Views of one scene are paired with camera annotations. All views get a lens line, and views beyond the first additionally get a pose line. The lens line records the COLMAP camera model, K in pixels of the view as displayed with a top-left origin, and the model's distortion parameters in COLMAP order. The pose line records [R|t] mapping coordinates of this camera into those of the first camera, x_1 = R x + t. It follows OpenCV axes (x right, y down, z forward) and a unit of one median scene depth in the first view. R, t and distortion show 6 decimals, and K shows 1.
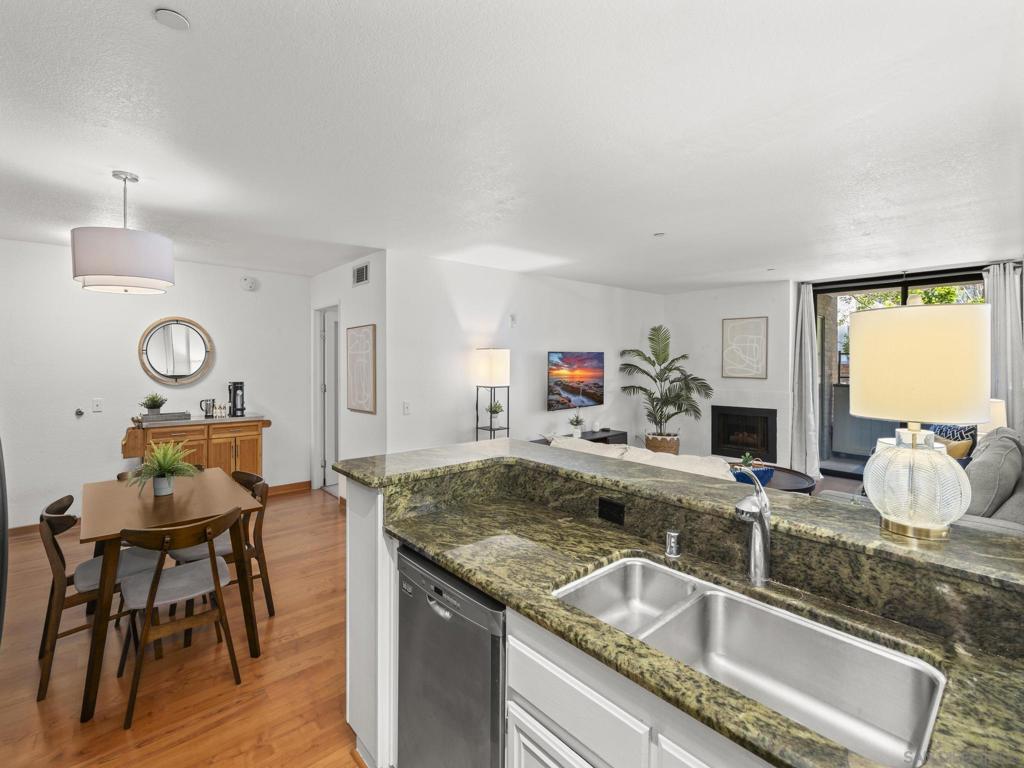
lens RADIAL K [[467.8, 0, 513.8], [0, 467.8, 364.9], [0, 0, 1]] dist [-0.002092, -0.000014]
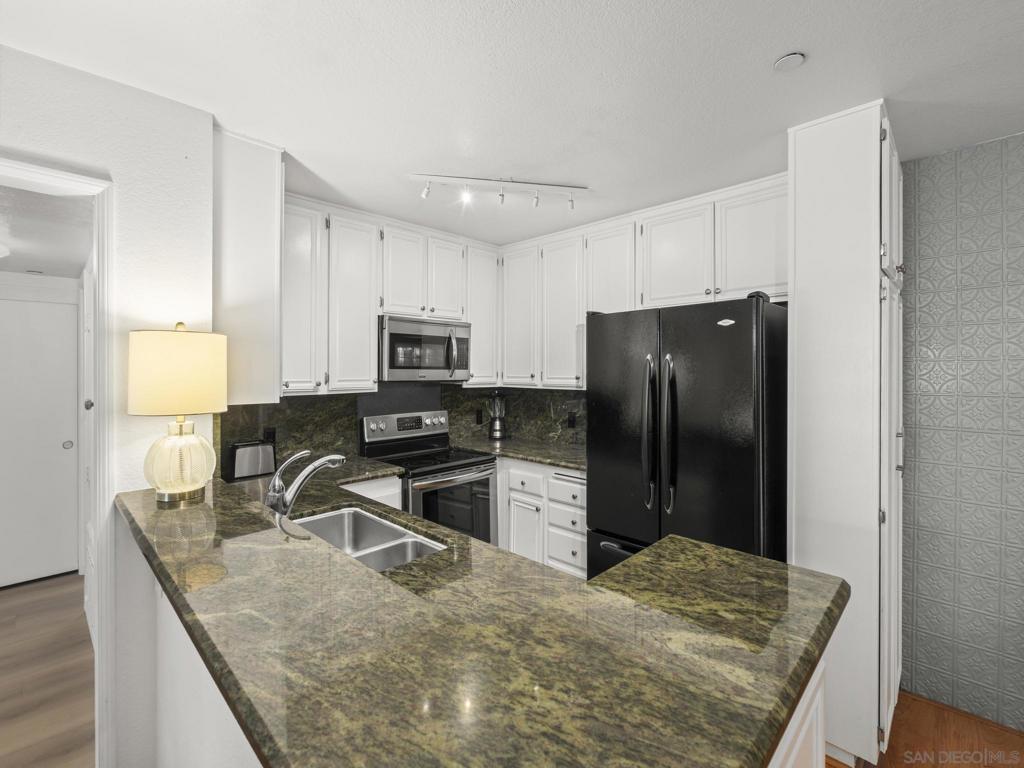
lens RADIAL K [[462.3, 0, 510.3], [0, 462.3, 368.4], [0, 0, 1]] dist [-0.004131, 0.000612]
pose [[-0.997772, -0.001226, -0.066708, -0.001289], [-0.001698, 0.999974, 0.007018, -0.006049], [0.066698, 0.007115, -0.997748, 0.573498]]
